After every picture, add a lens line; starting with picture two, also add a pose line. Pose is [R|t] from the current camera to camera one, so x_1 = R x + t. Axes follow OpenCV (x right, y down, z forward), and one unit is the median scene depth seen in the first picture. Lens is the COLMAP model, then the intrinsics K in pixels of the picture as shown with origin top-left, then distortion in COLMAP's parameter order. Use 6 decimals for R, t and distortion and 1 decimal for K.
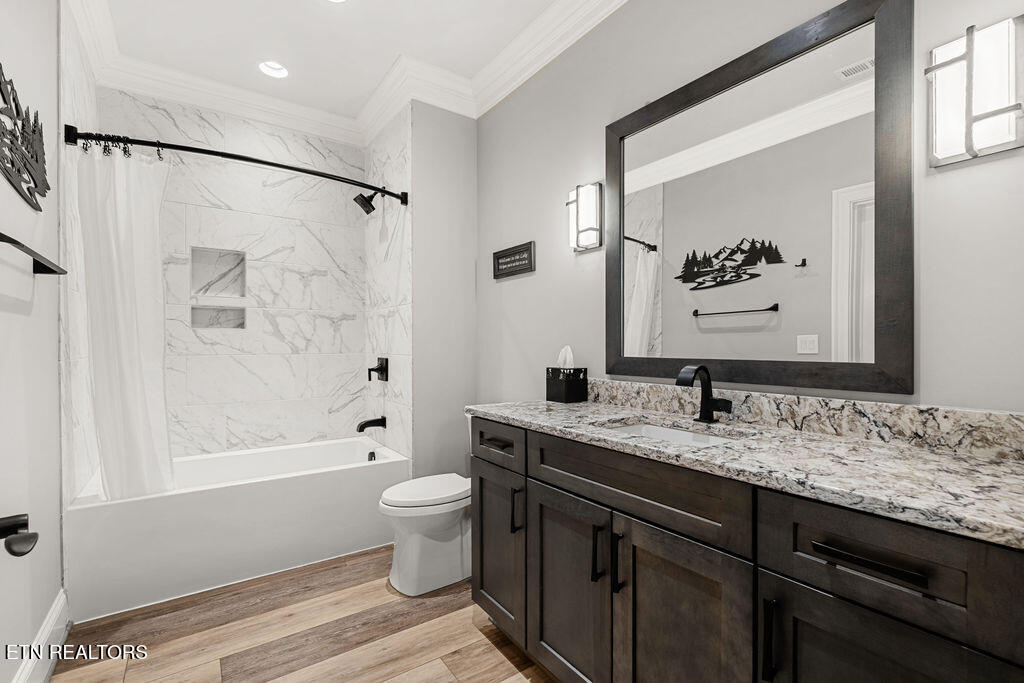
lens RADIAL K [[454.8, 0, 511.7], [0, 454.8, 345.4], [0, 0, 1]] dist [0.000803, 0.000137]
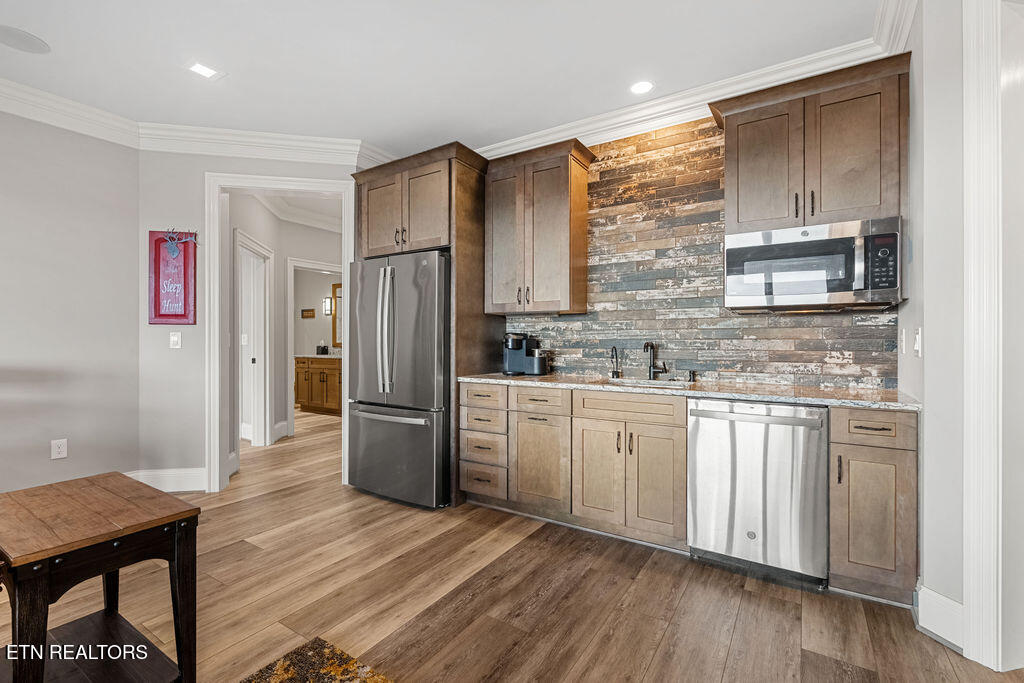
lens RADIAL K [[454.8, 0, 512.2], [0, 454.8, 342.4], [0, 0, 1]] dist [0.000803, 0.000137]
pose [[0.925187, -0.005876, 0.379465, 0.147331], [0.004656, 0.999981, 0.004131, 0.012026], [-0.379482, -0.002055, 0.925197, -3.117276]]
